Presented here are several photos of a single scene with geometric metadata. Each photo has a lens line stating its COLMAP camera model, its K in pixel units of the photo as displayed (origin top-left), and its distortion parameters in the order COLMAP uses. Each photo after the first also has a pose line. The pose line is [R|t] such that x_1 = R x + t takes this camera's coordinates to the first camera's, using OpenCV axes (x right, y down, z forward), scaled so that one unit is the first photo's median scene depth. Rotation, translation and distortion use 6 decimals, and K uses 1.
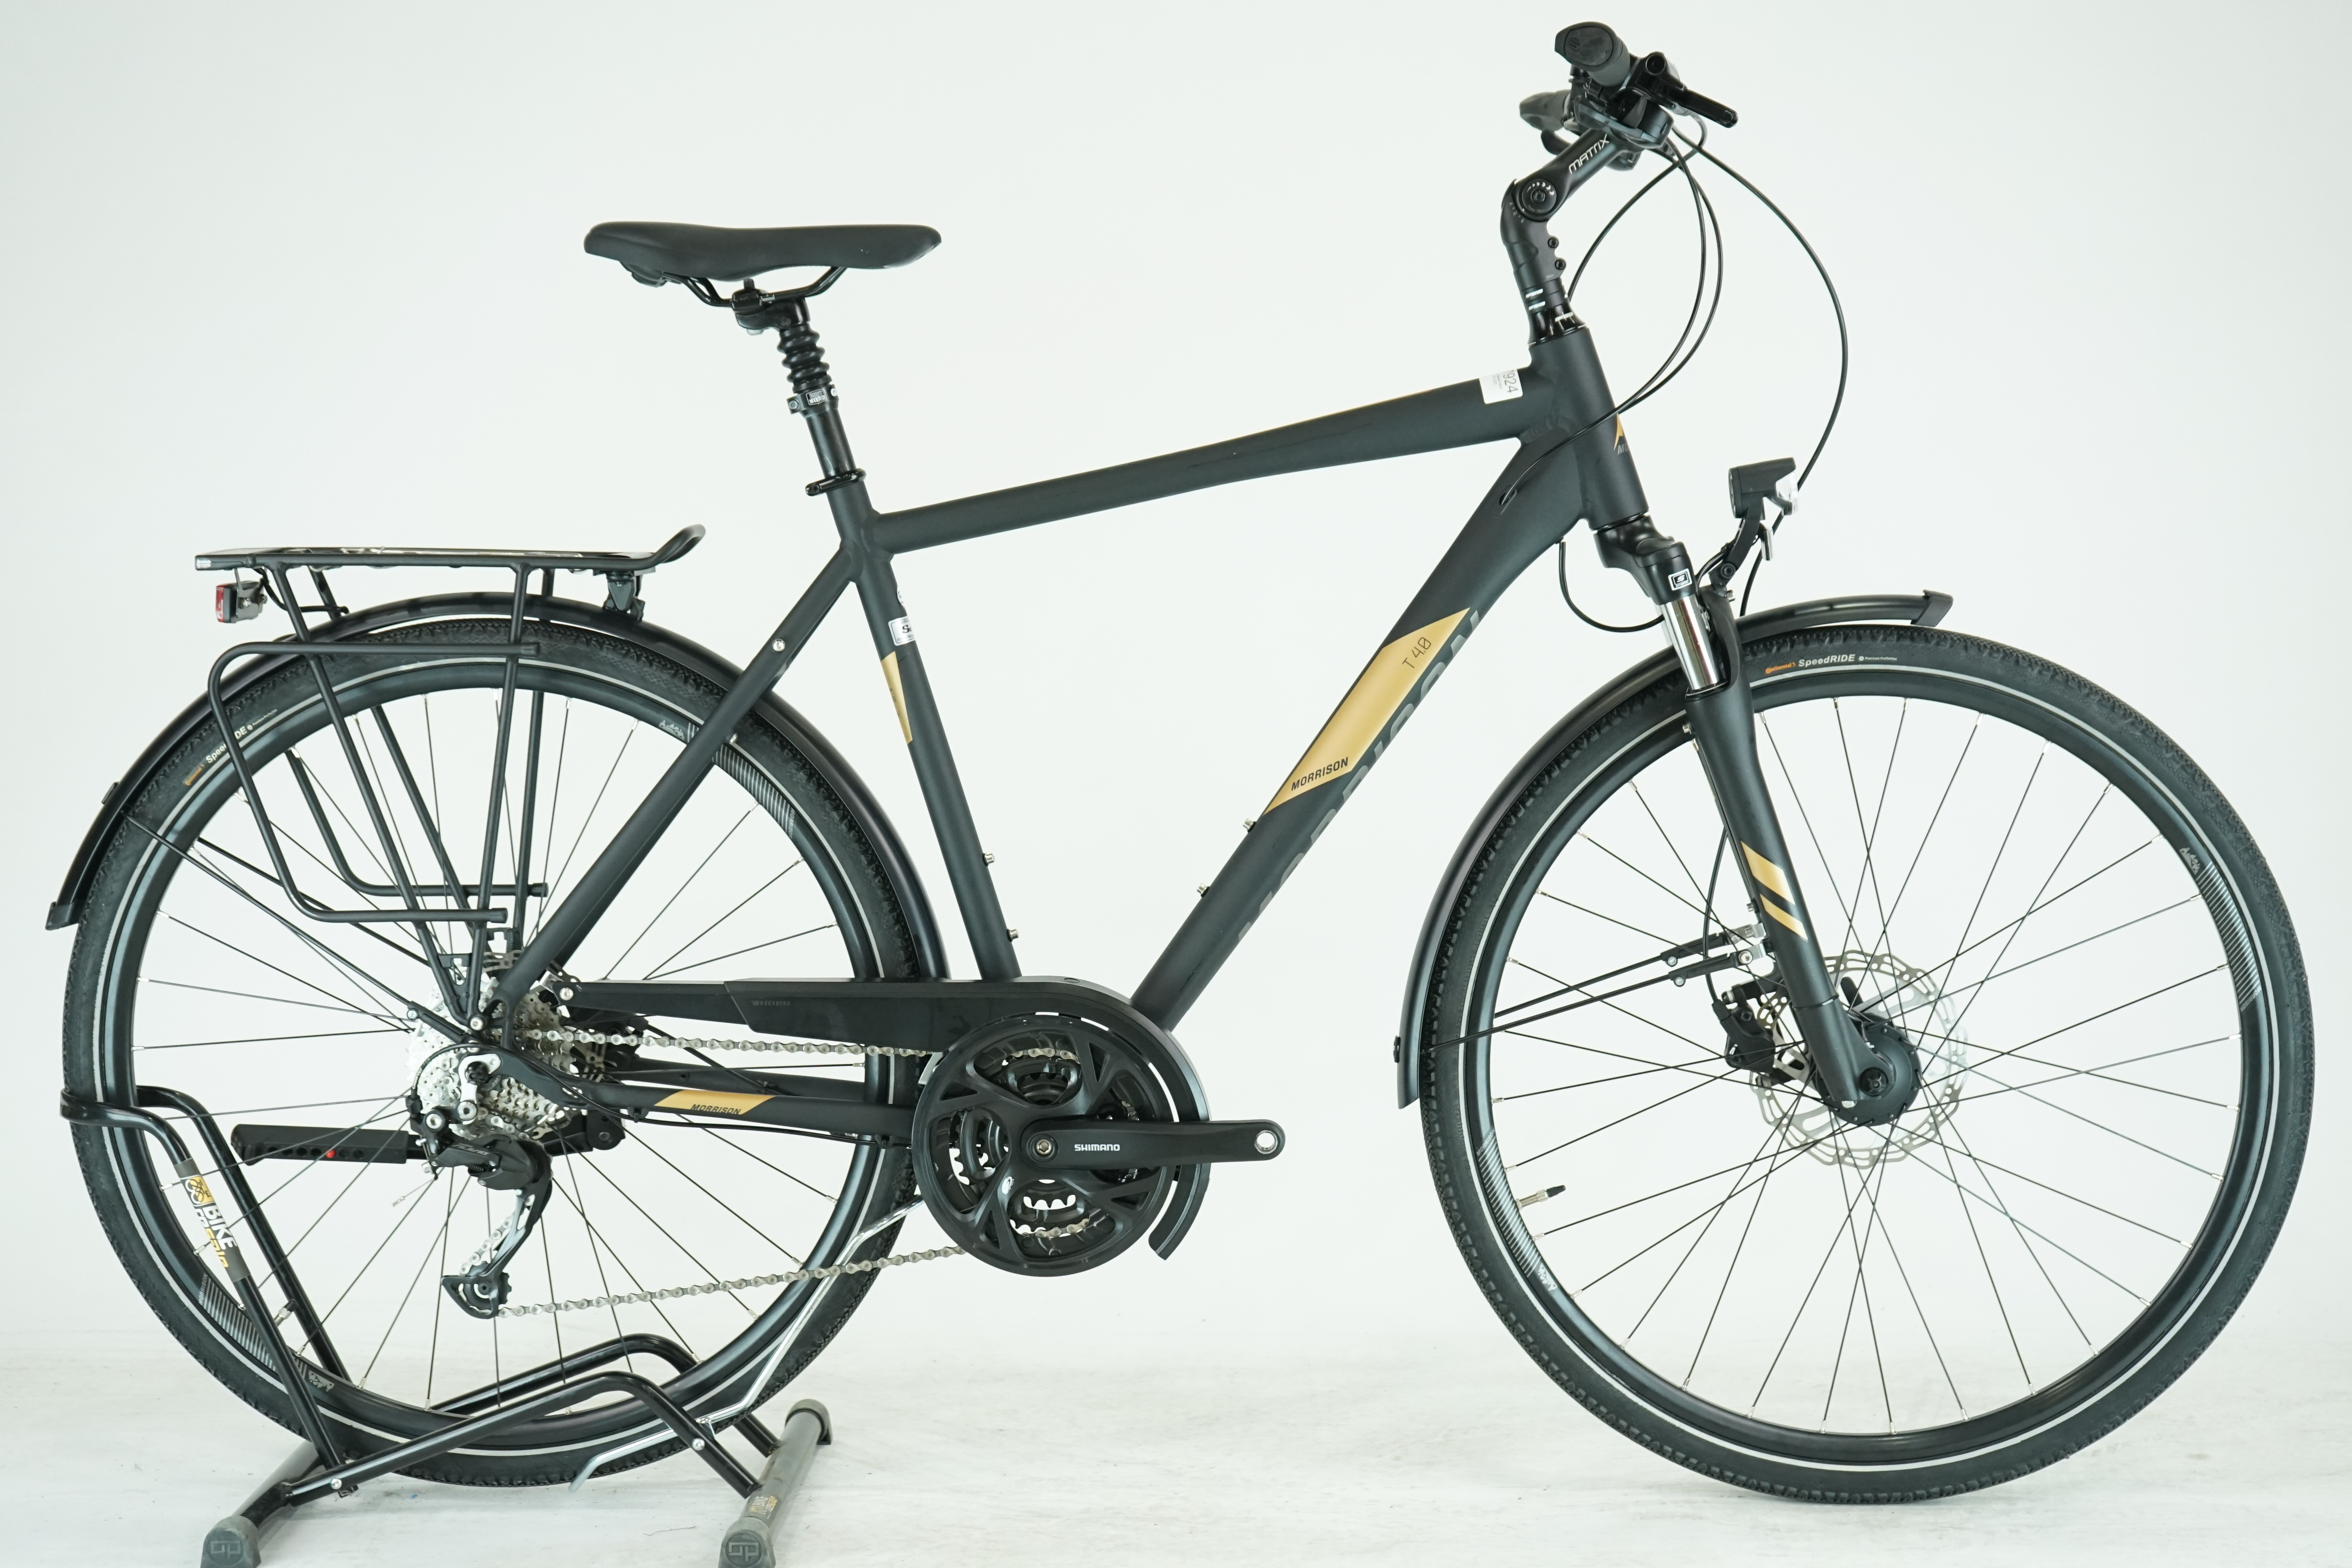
lens RADIAL K [[3950.4, 0, 1176.0], [0, 3950.4, 784.0], [0, 0, 1]] dist [-0.037372, 0.035692]
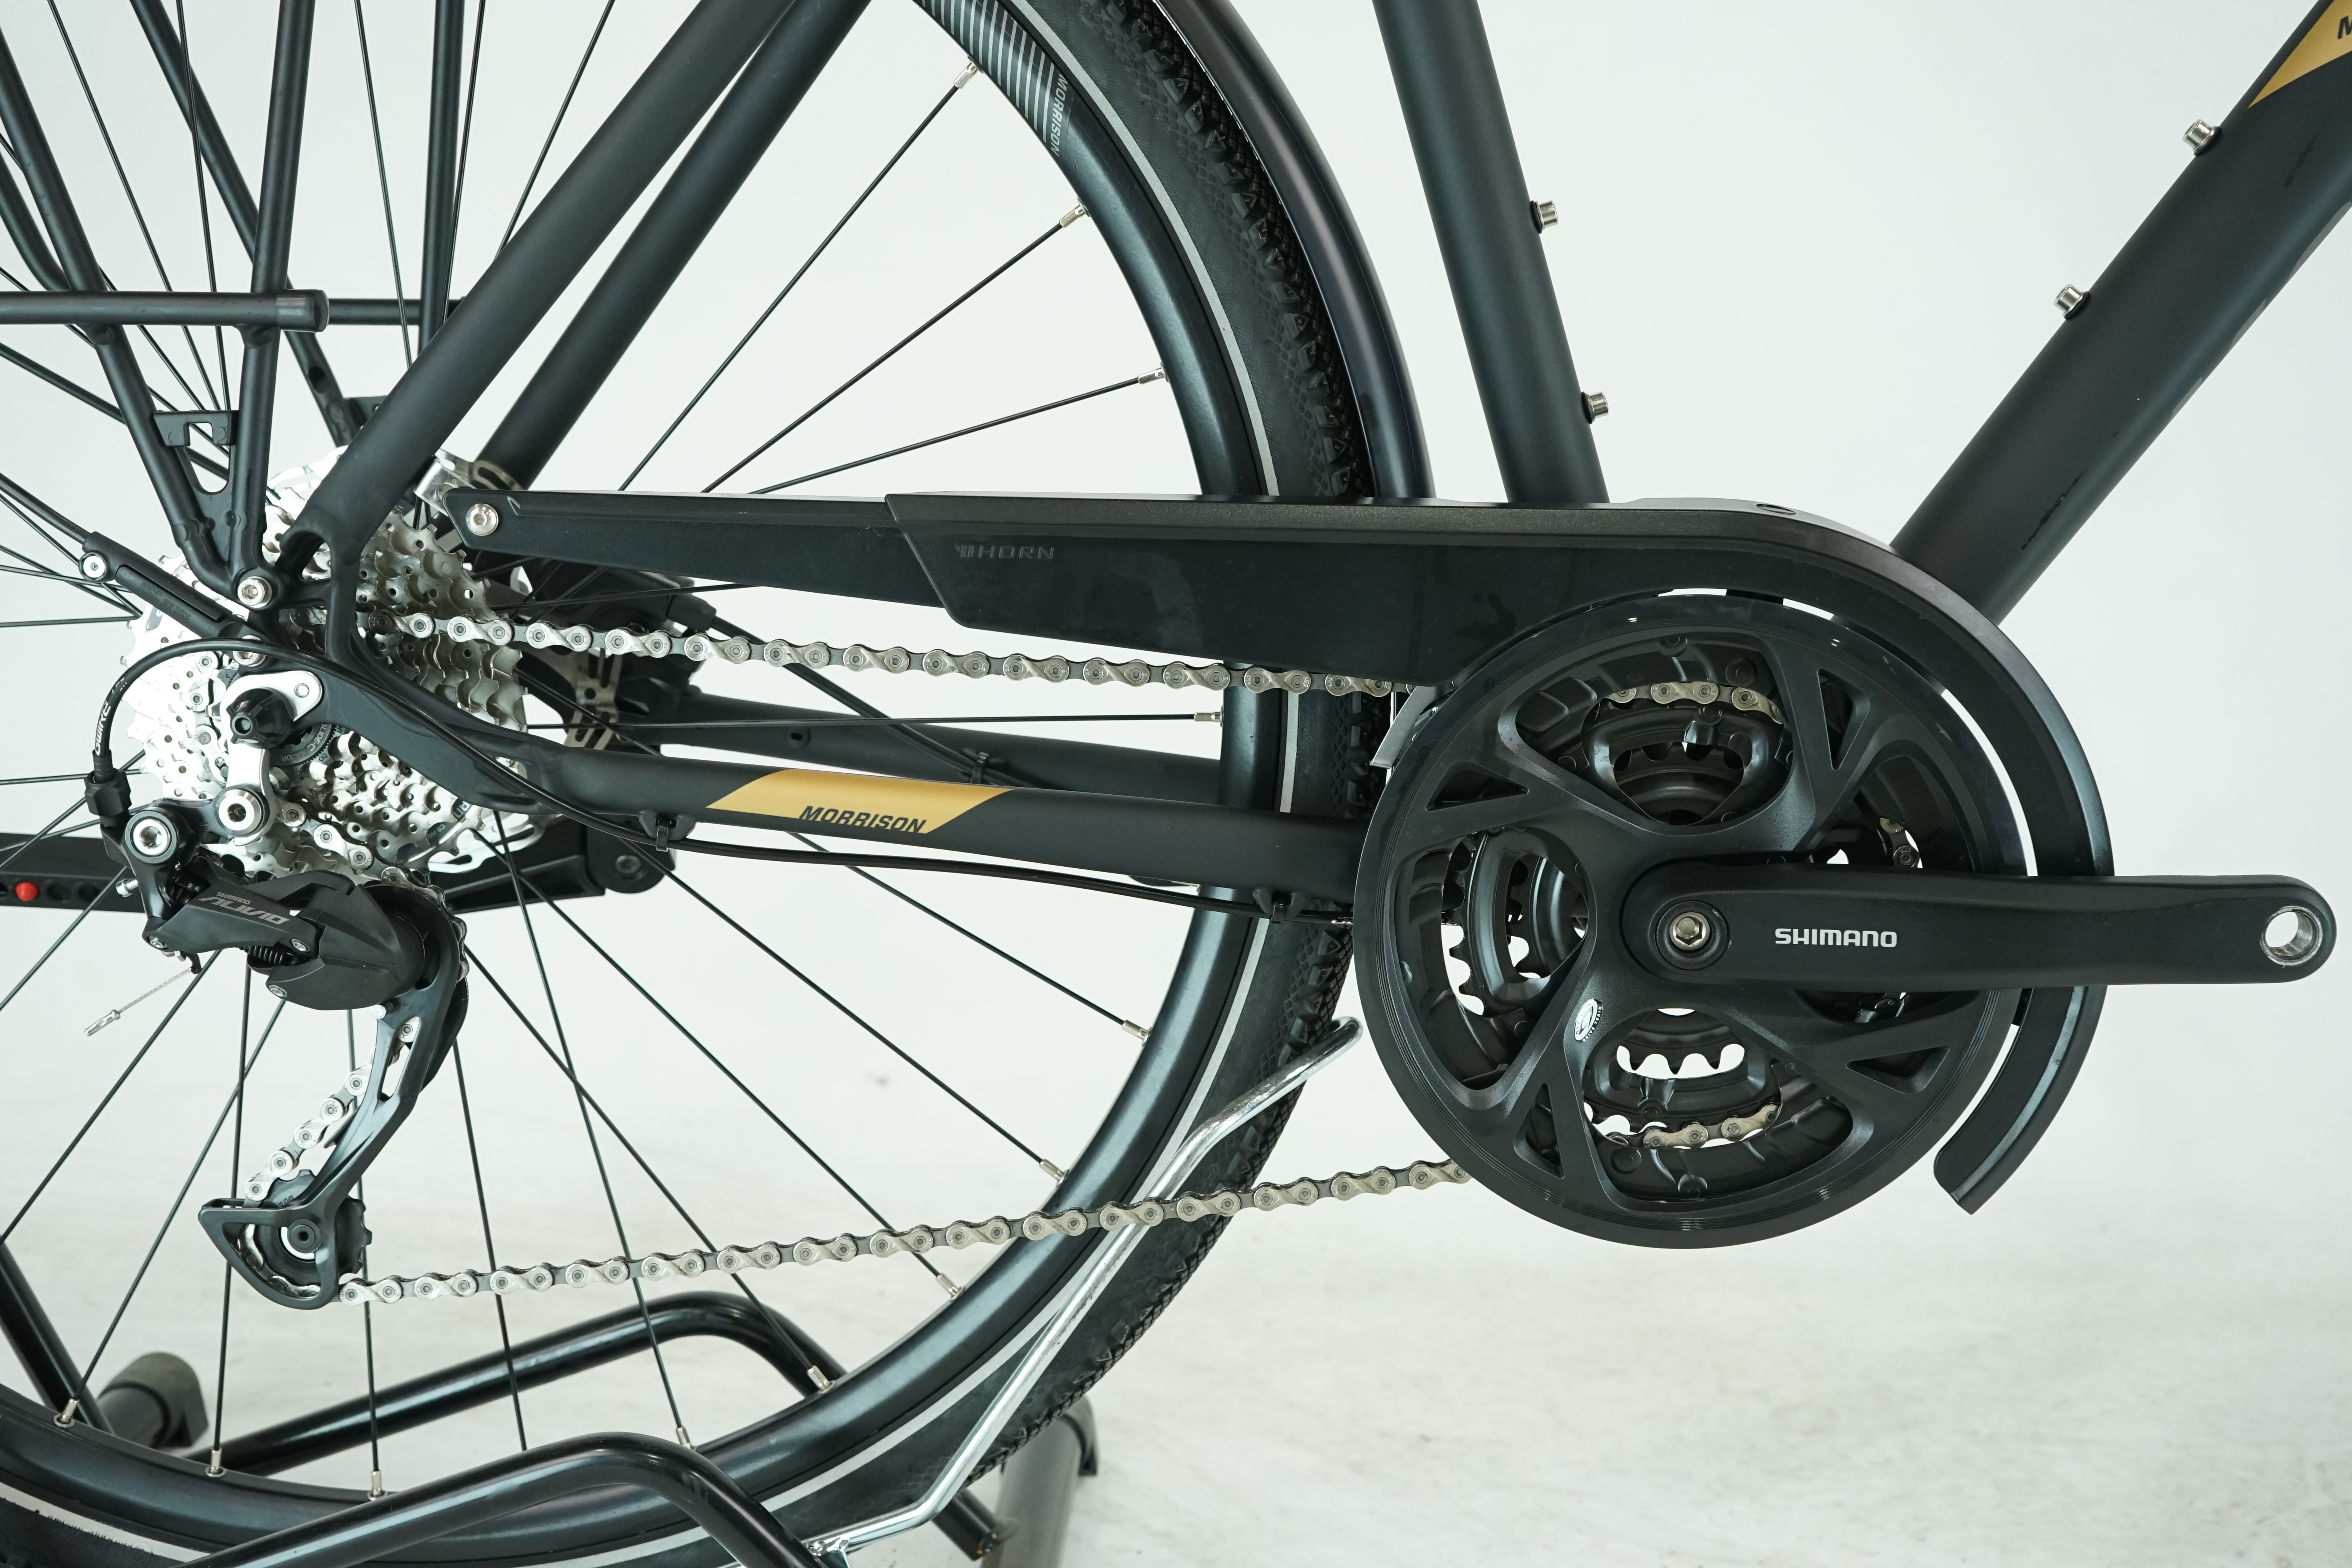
lens RADIAL K [[2587.3, 0, 1176.0], [0, 2587.3, 784.0], [0, 0, 1]] dist [-0.008528, -0.005321]
pose [[0.999715, 0.019661, -0.013562, -0.080933], [-0.018424, 0.996123, 0.086017, 0.055396], [0.015201, -0.085743, 0.996201, 0.735893]]
